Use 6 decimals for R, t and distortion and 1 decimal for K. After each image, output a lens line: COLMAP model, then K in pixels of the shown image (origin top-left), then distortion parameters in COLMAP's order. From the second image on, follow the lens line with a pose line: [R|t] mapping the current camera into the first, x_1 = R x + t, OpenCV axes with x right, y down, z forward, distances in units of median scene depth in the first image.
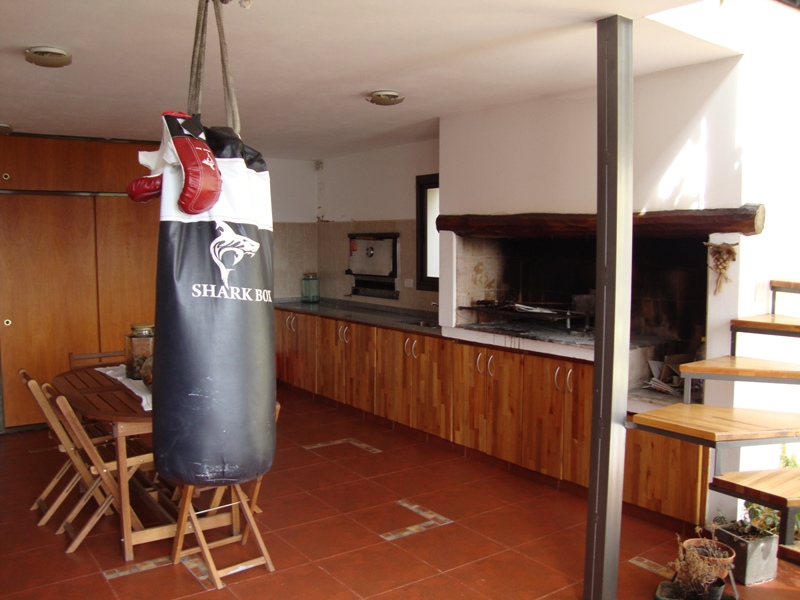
lens RADIAL K [[714.7, 0, 400.0], [0, 714.7, 300.0], [0, 0, 1]] dist [-0.197972, 0.192581]
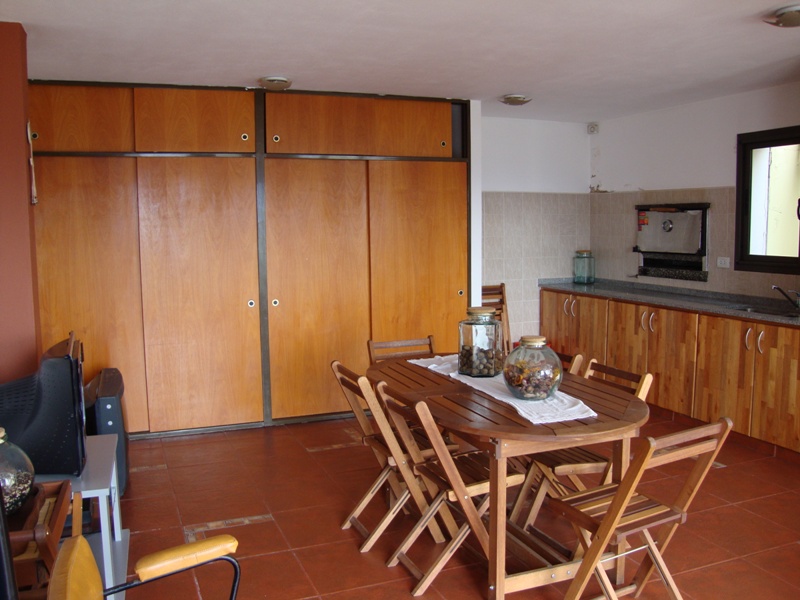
lens RADIAL K [[714.7, 0, 400.0], [0, 714.7, 300.0], [0, 0, 1]] dist [-0.197972, 0.192581]
pose [[0.972317, 0.016235, -0.233100, -0.204591], [-0.010118, 0.999573, 0.027415, 0.002800], [0.233446, -0.024298, 0.972066, 0.137921]]
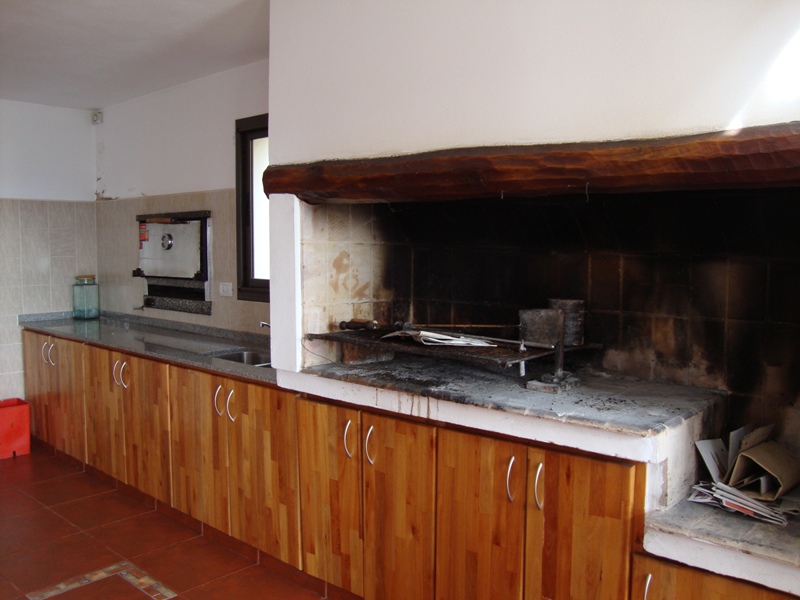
lens RADIAL K [[714.7, 0, 400.0], [0, 714.7, 300.0], [0, 0, 1]] dist [-0.197972, 0.192581]
pose [[0.975640, -0.016588, 0.218749, 0.031308], [0.016790, 0.999859, 0.000939, -0.014595], [-0.218734, 0.002756, 0.975781, 0.424379]]
